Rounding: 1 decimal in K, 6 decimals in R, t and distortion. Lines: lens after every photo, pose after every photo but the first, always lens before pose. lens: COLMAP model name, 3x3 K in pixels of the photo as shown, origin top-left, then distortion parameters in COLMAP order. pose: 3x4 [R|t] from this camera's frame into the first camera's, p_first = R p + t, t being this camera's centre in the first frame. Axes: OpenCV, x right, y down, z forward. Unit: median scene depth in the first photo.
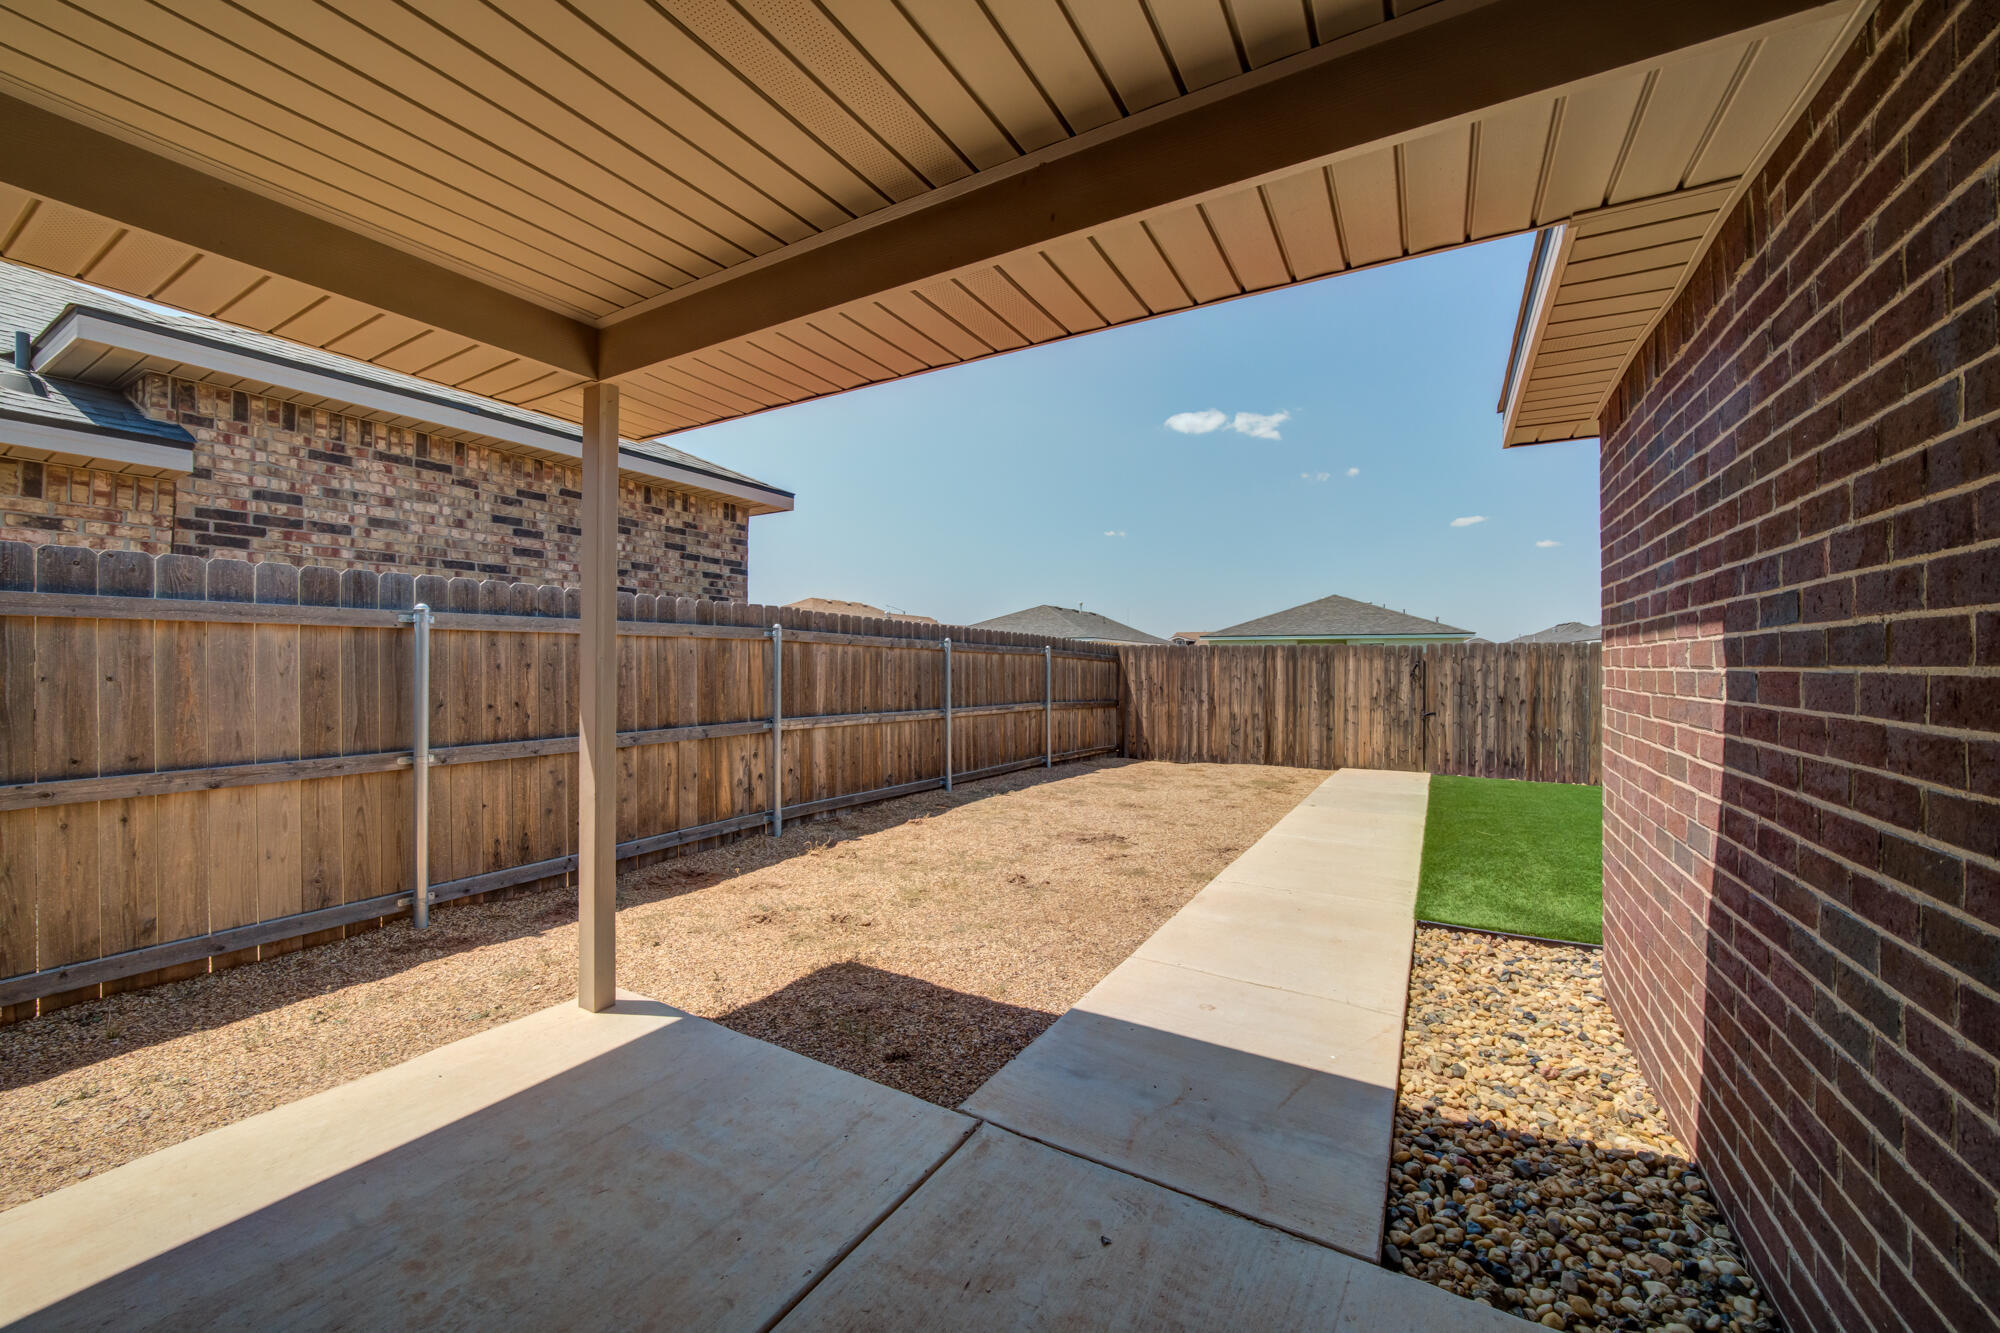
lens RADIAL K [[741.8, 0, 984.9], [0, 741.8, 668.9], [0, 0, 1]] dist [-0.013265, 0.000194]
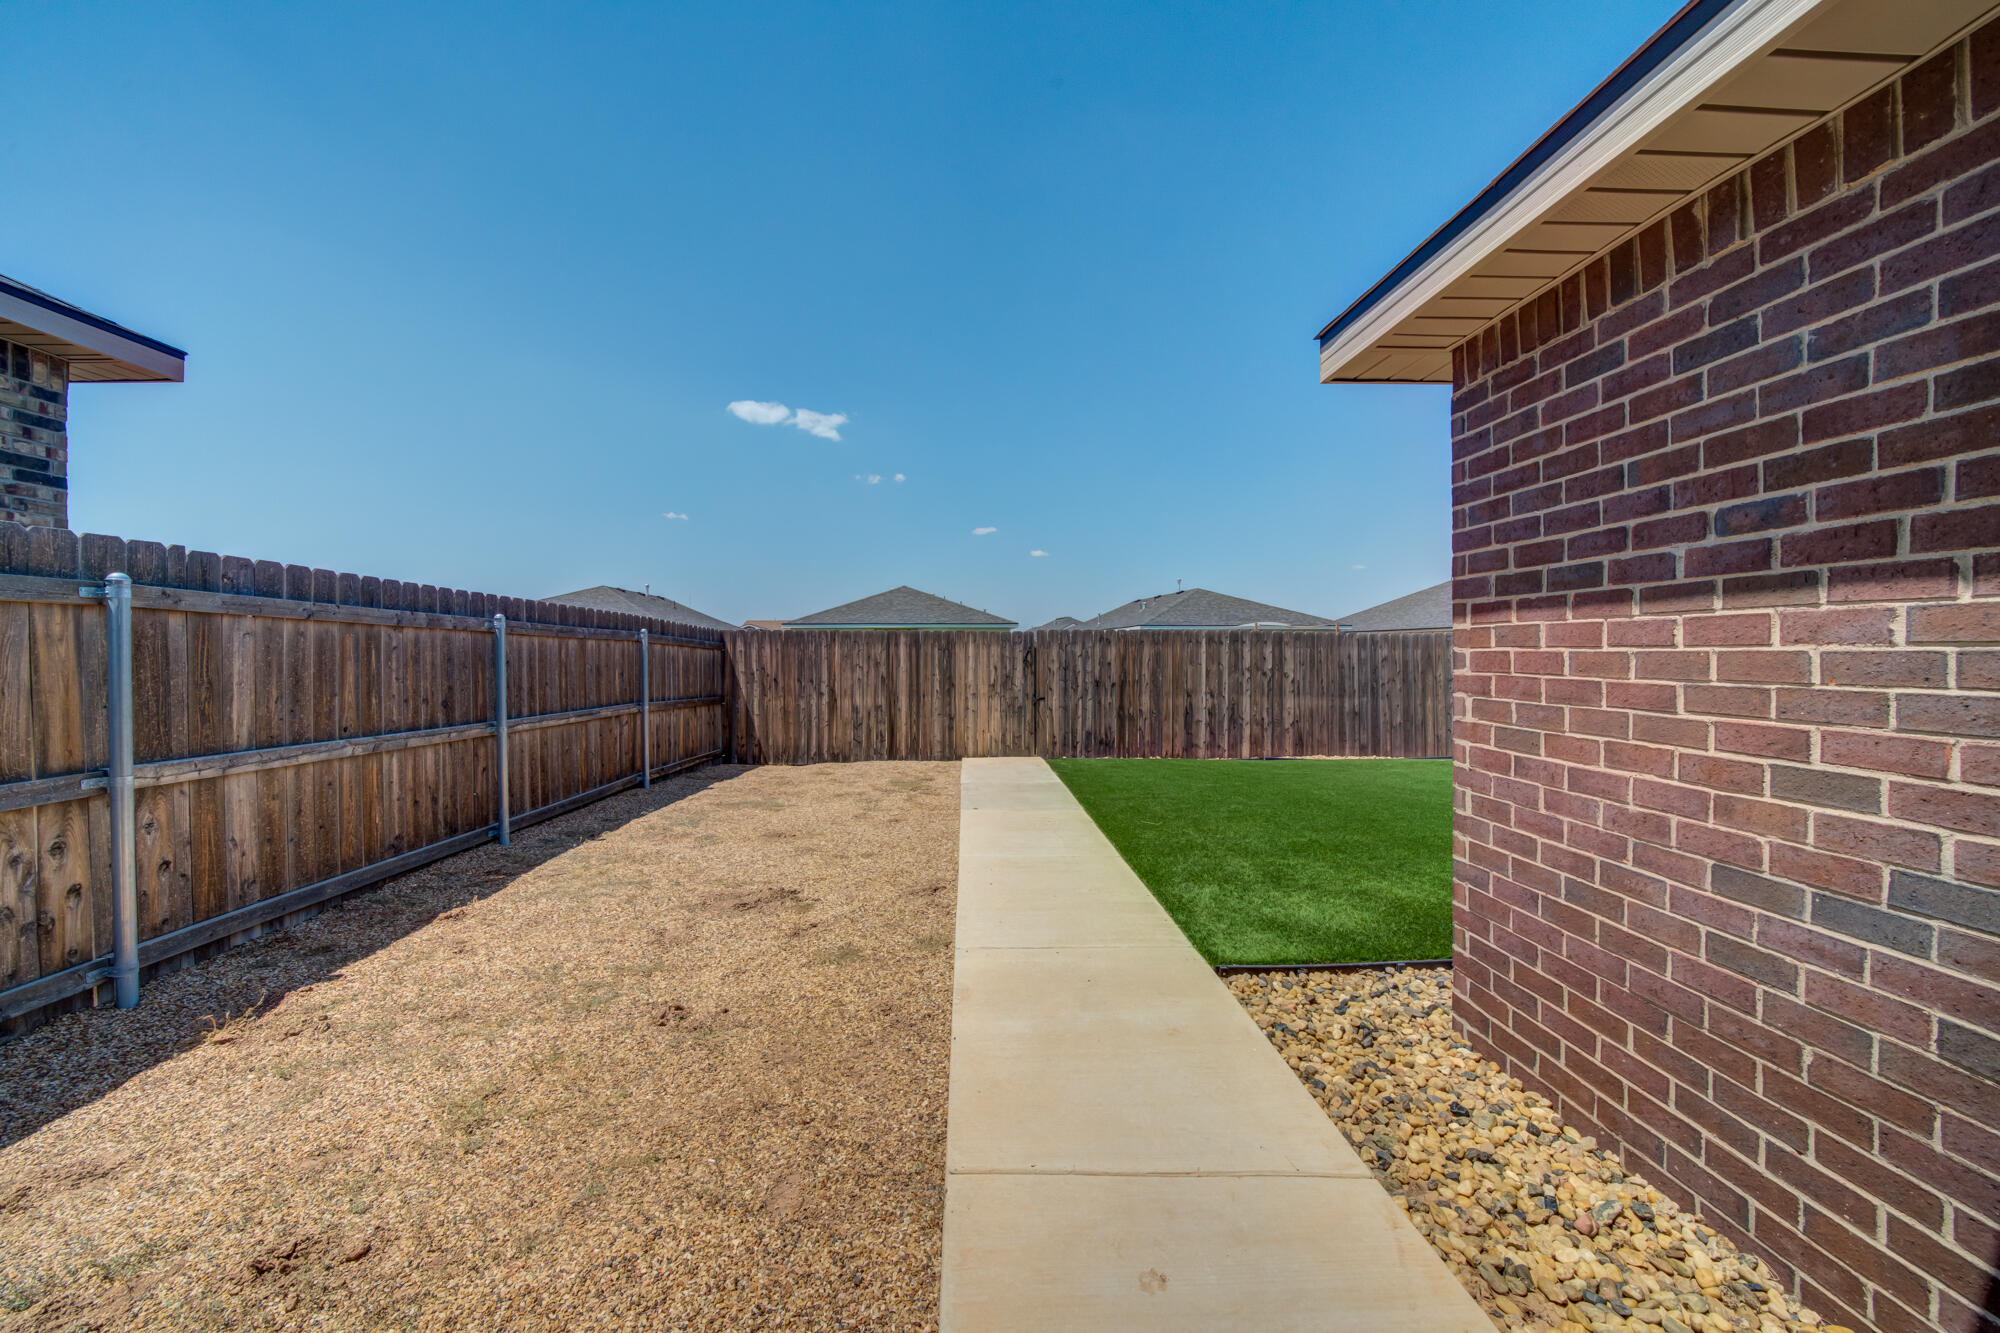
lens RADIAL K [[764.3, 0, 955.9], [0, 764.3, 660.8], [0, 0, 1]] dist [-0.021575, 0.003773]
pose [[0.868619, -0.012350, 0.495327, -0.033356], [0.010338, 0.999923, 0.006801, -0.000294], [-0.495373, -0.000786, 0.868680, 0.218371]]
